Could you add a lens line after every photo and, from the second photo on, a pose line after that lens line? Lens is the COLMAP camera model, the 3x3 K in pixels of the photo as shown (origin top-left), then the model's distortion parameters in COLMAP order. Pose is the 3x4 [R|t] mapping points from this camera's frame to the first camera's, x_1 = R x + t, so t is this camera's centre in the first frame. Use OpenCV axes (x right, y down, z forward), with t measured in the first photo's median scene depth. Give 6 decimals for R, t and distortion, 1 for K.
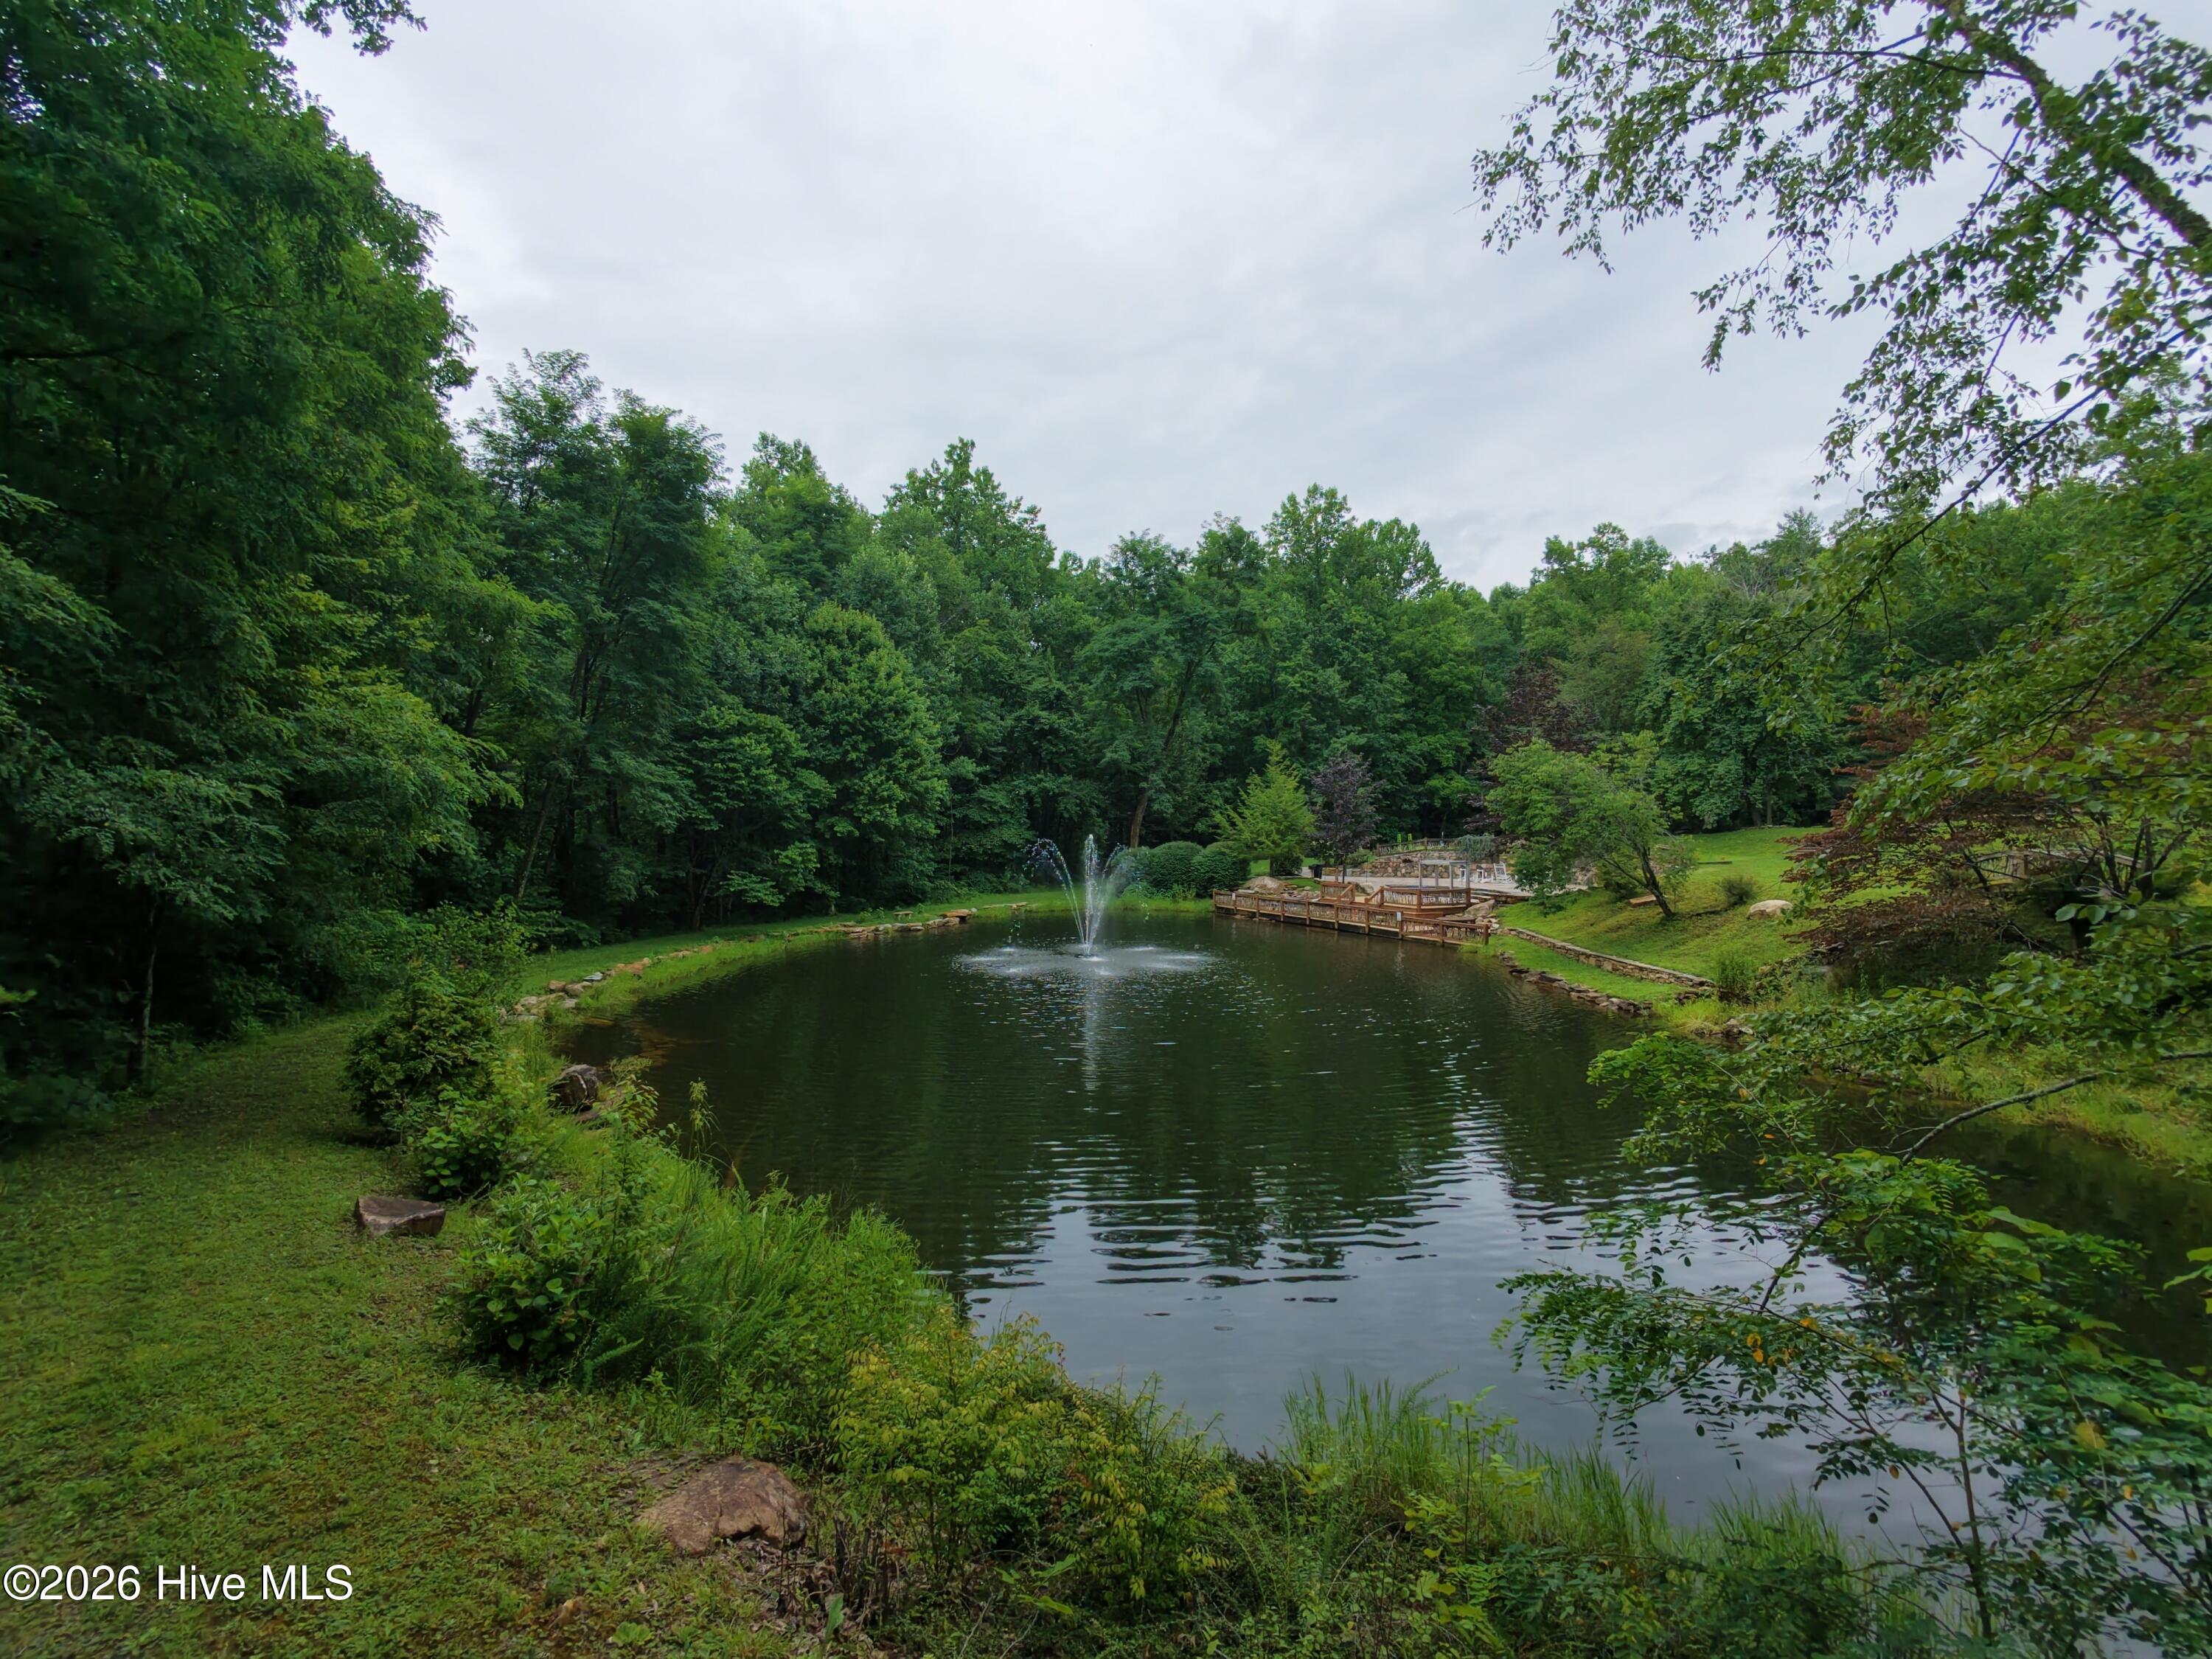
lens RADIAL K [[1055.5, 0, 1109.8], [0, 1055.5, 826.7], [0, 0, 1]] dist [-0.001885, 0.000063]
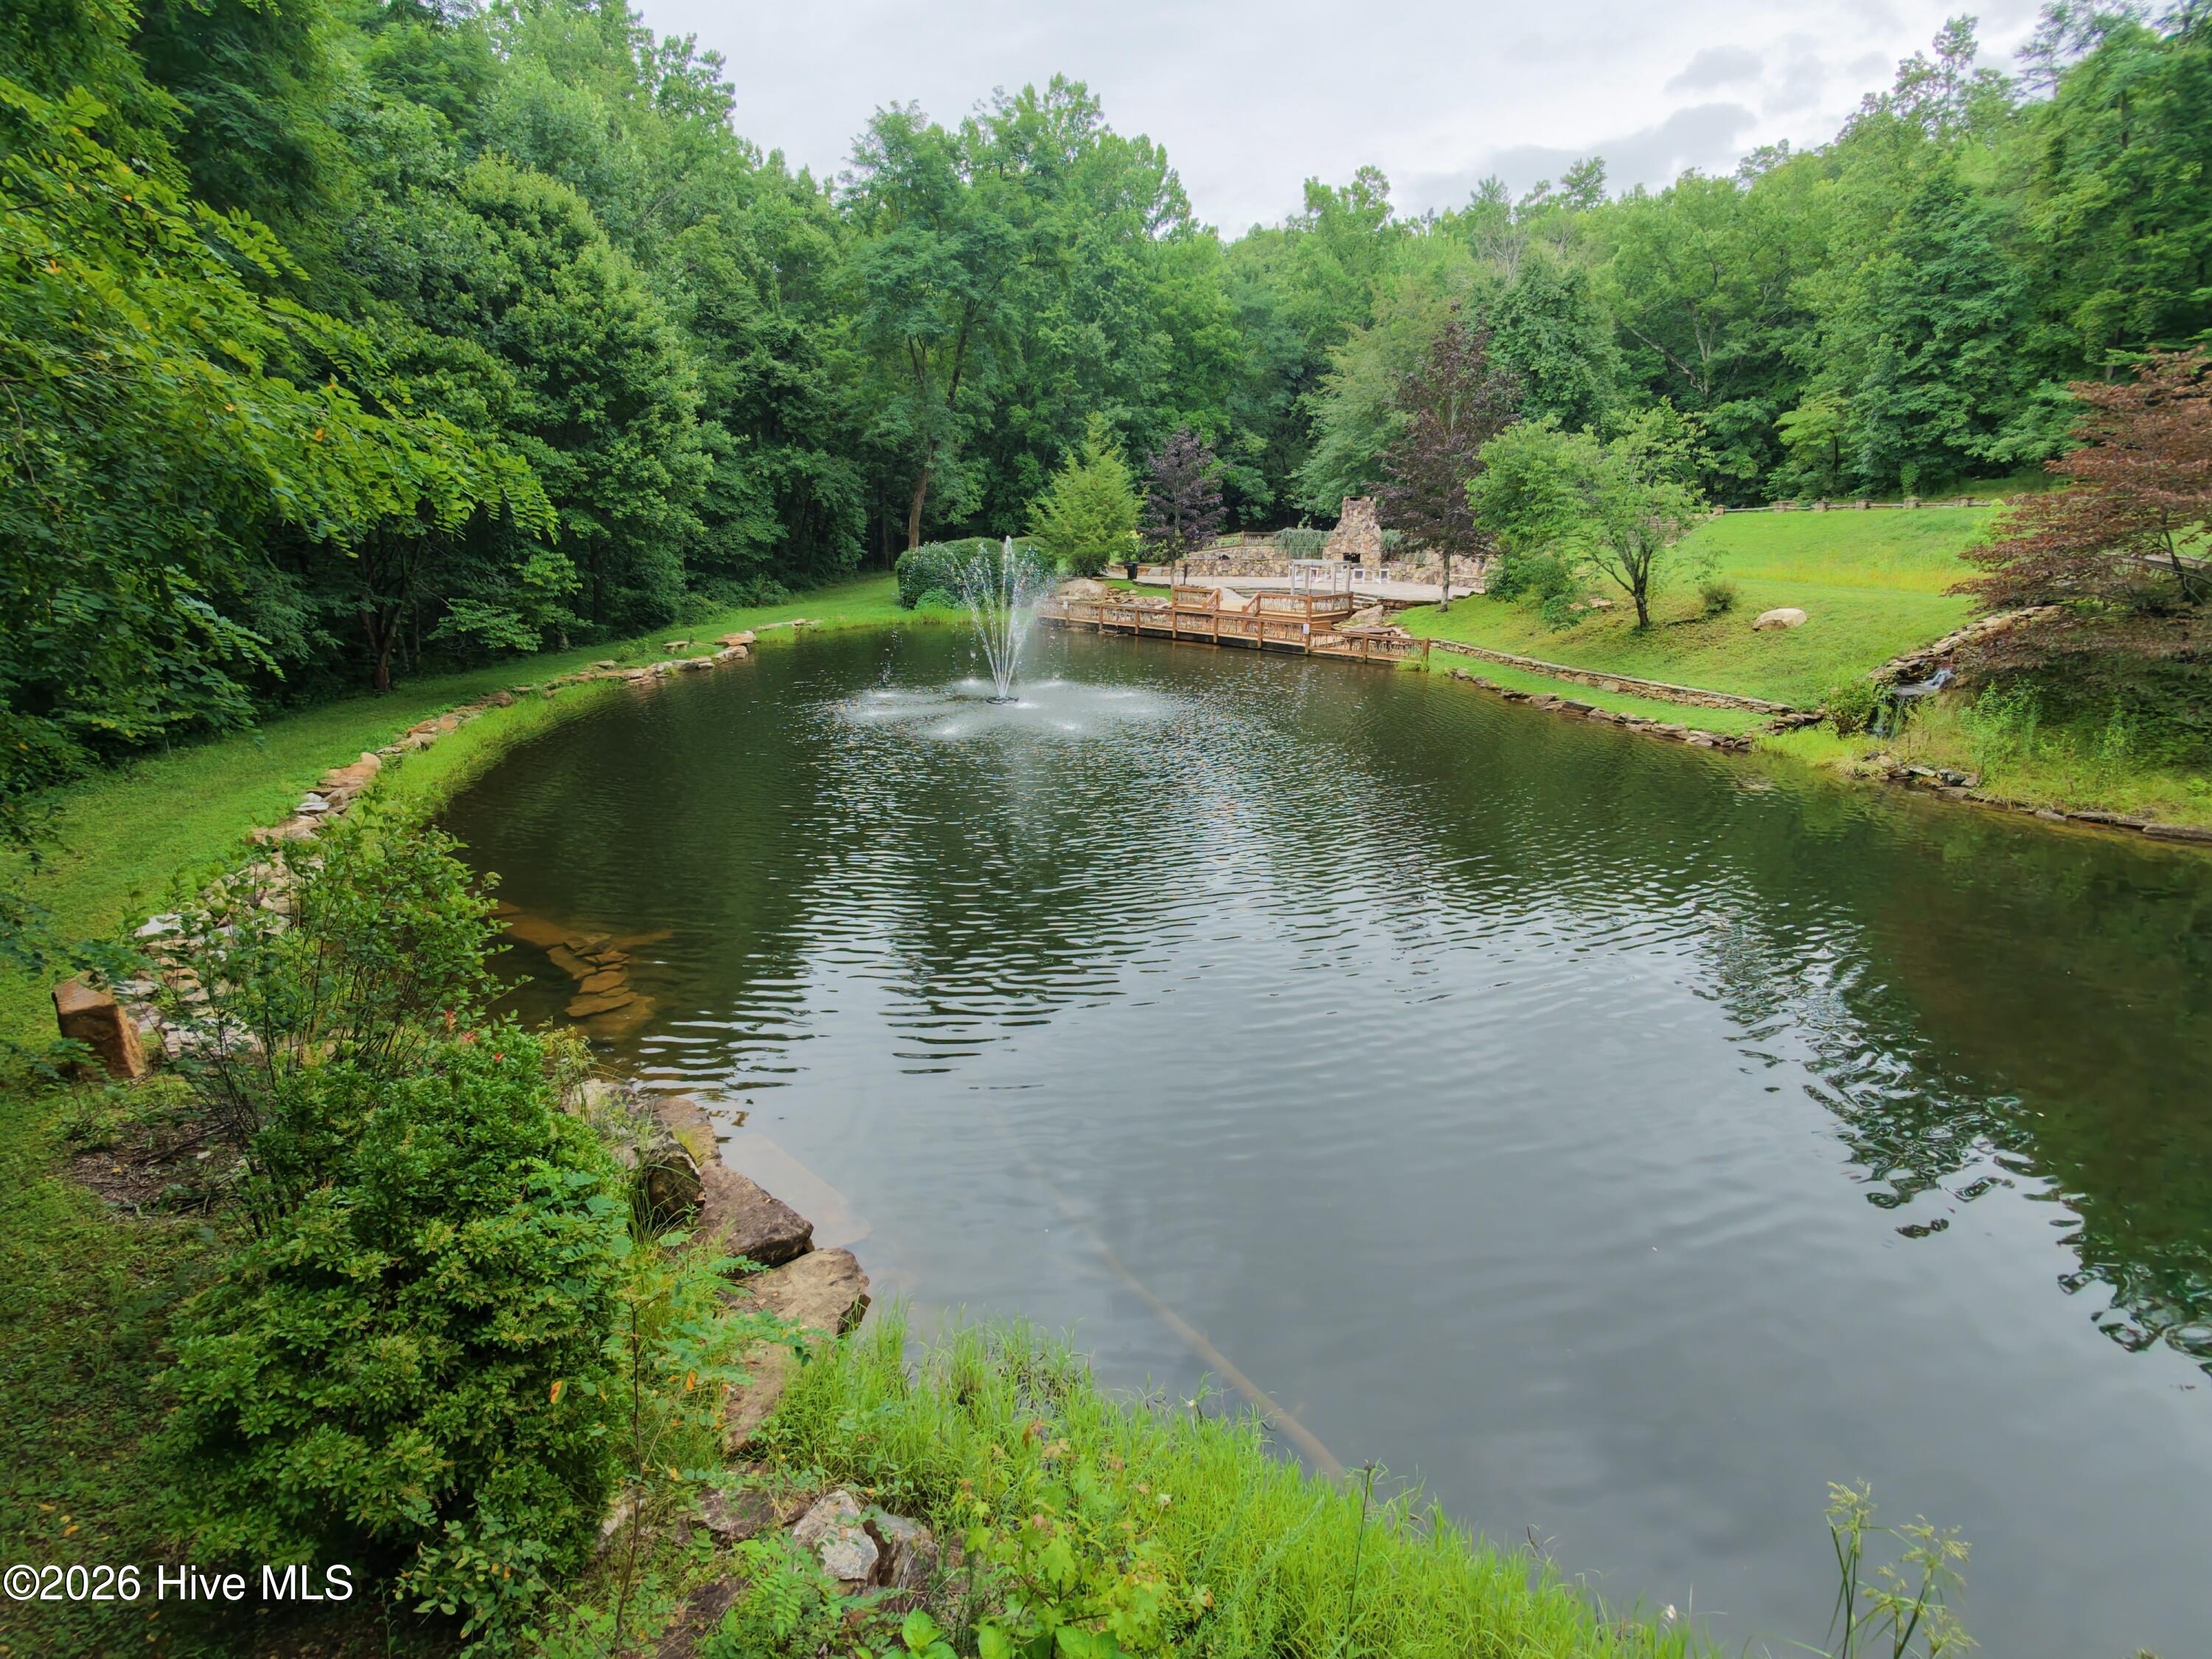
lens RADIAL K [[1055.5, 0, 1109.8], [0, 1055.5, 826.7], [0, 0, 1]] dist [-0.001885, 0.000063]
pose [[0.943097, -0.095025, 0.318650, -0.124267], [-0.000389, 0.957980, 0.286833, -0.006174], [-0.332517, -0.270636, 0.903432, 0.154593]]
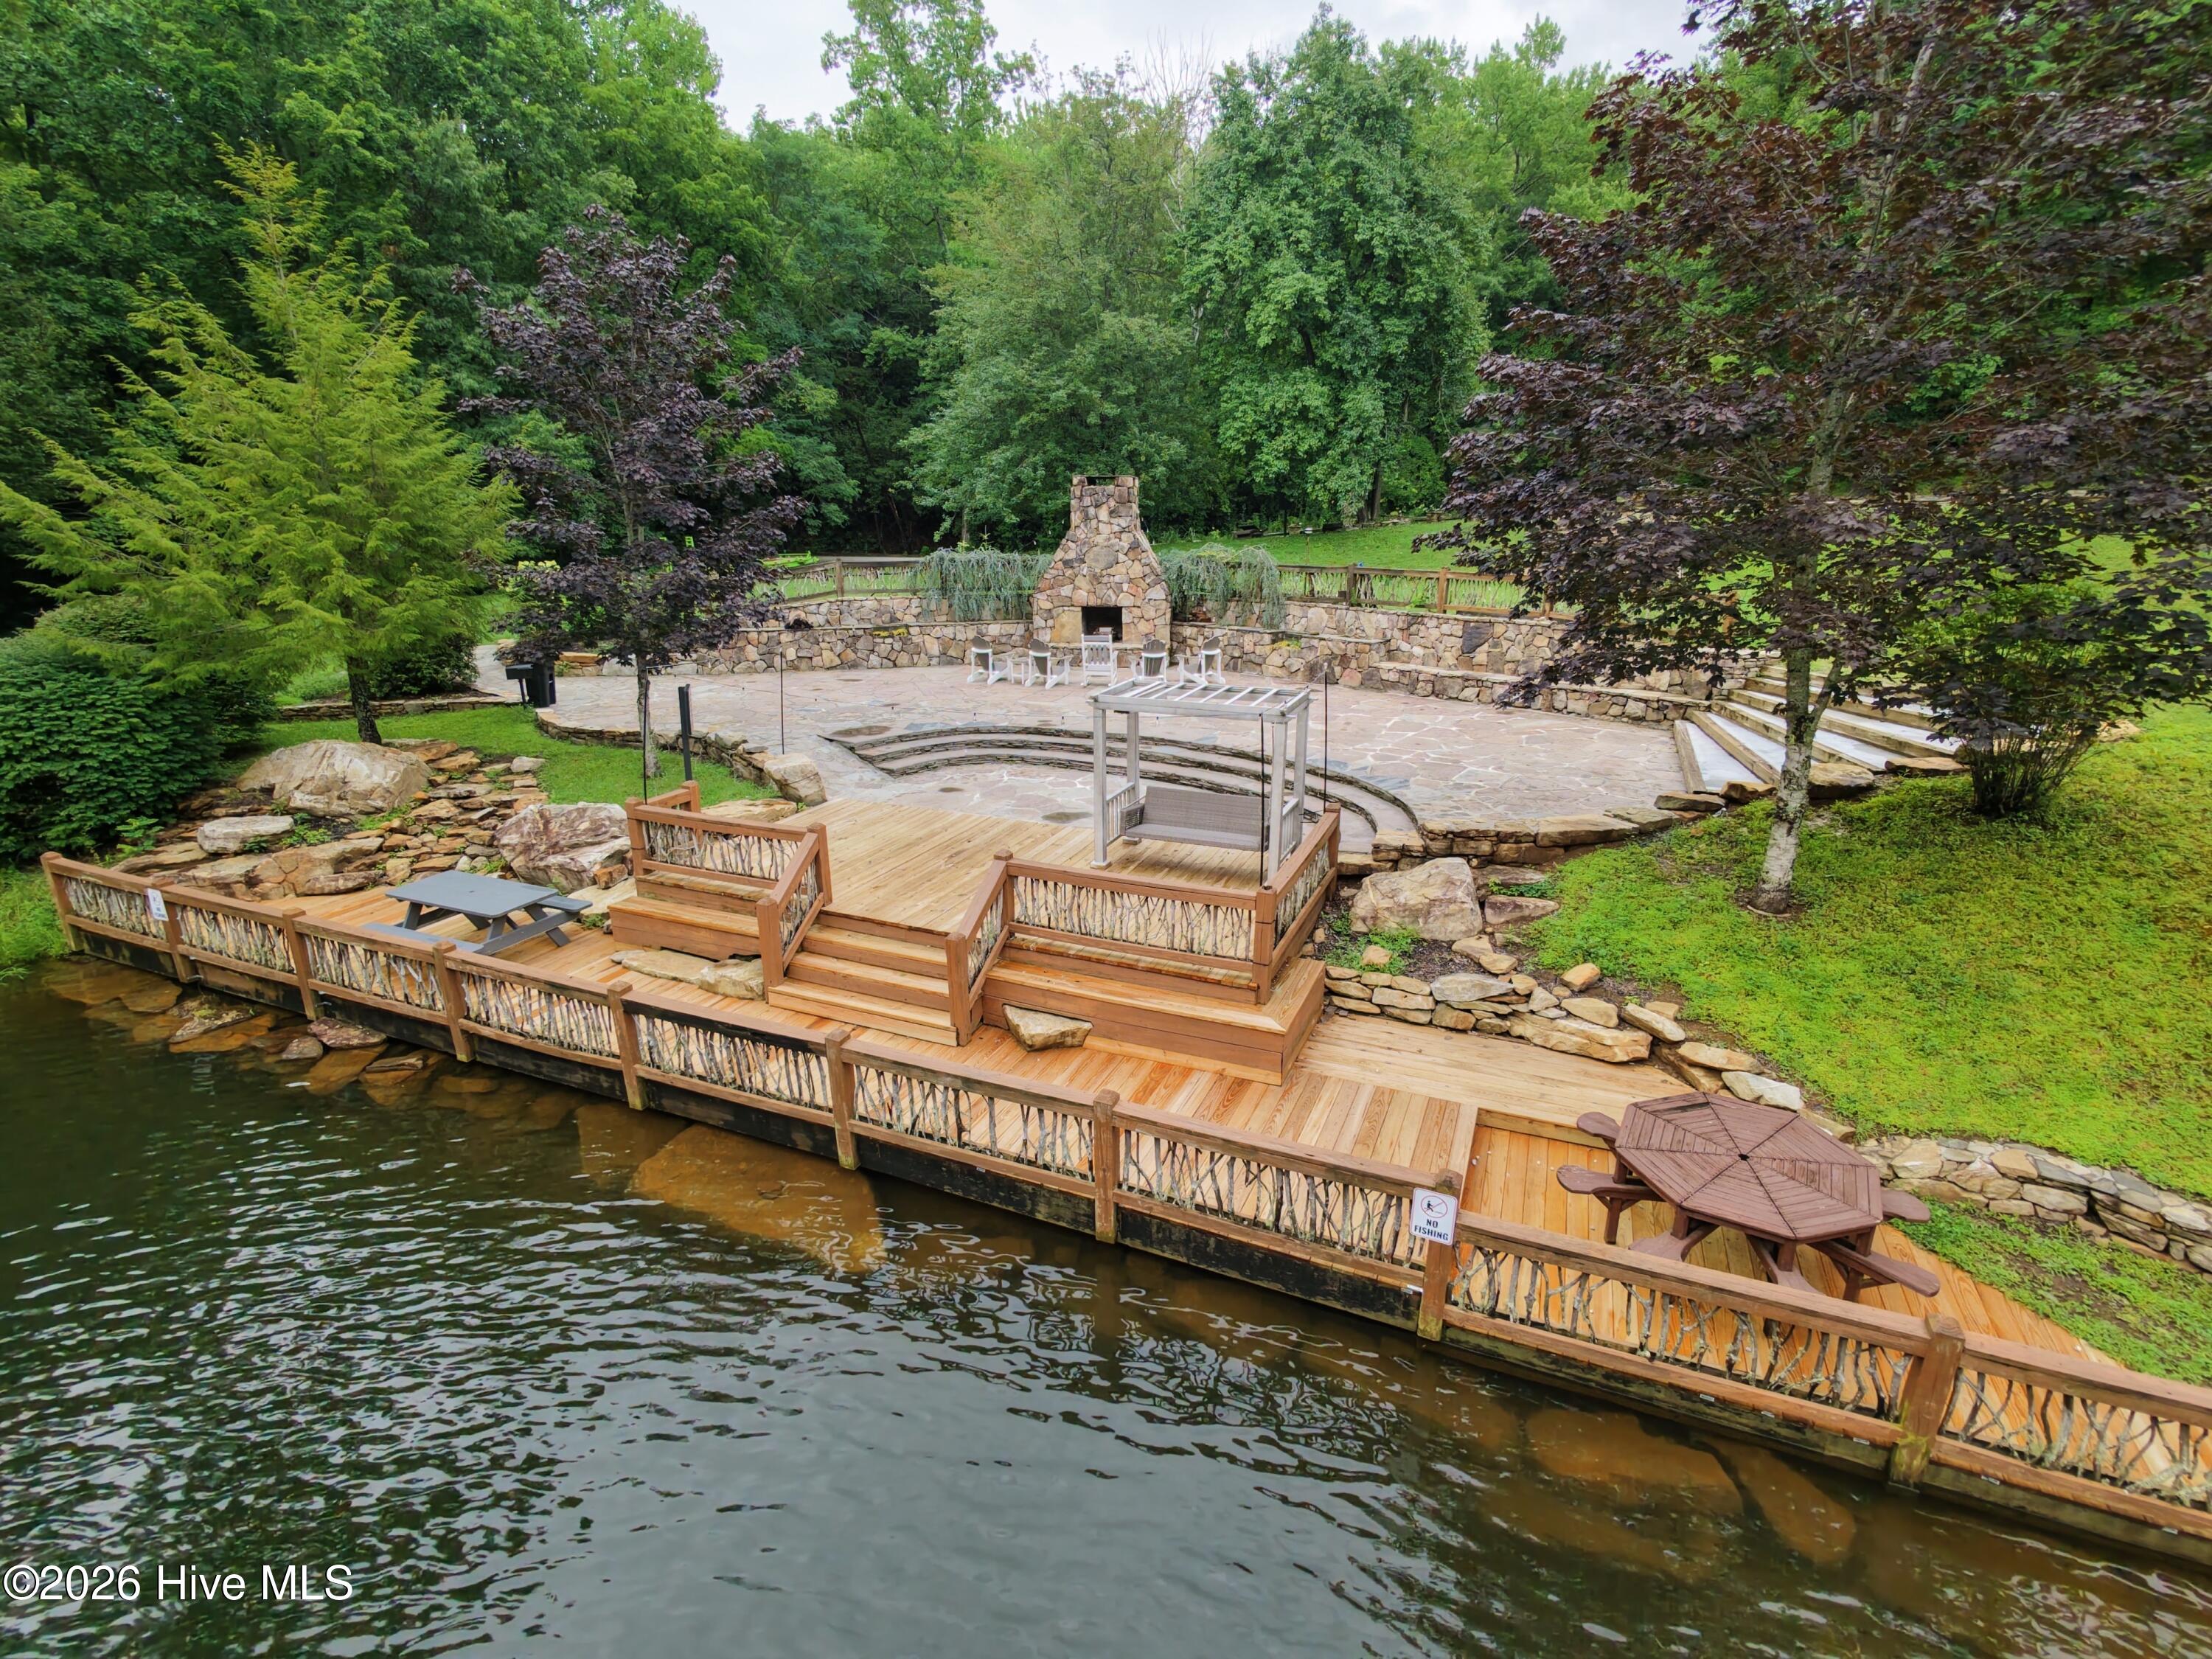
lens RADIAL K [[1055.5, 0, 1109.8], [0, 1055.5, 826.7], [0, 0, 1]] dist [-0.001885, 0.000063]
pose [[0.736482, -0.194749, 0.647817, 0.112434], [0.002349, 0.958392, 0.285445, -0.004847], [-0.676453, -0.208704, 0.706296, 0.666632]]
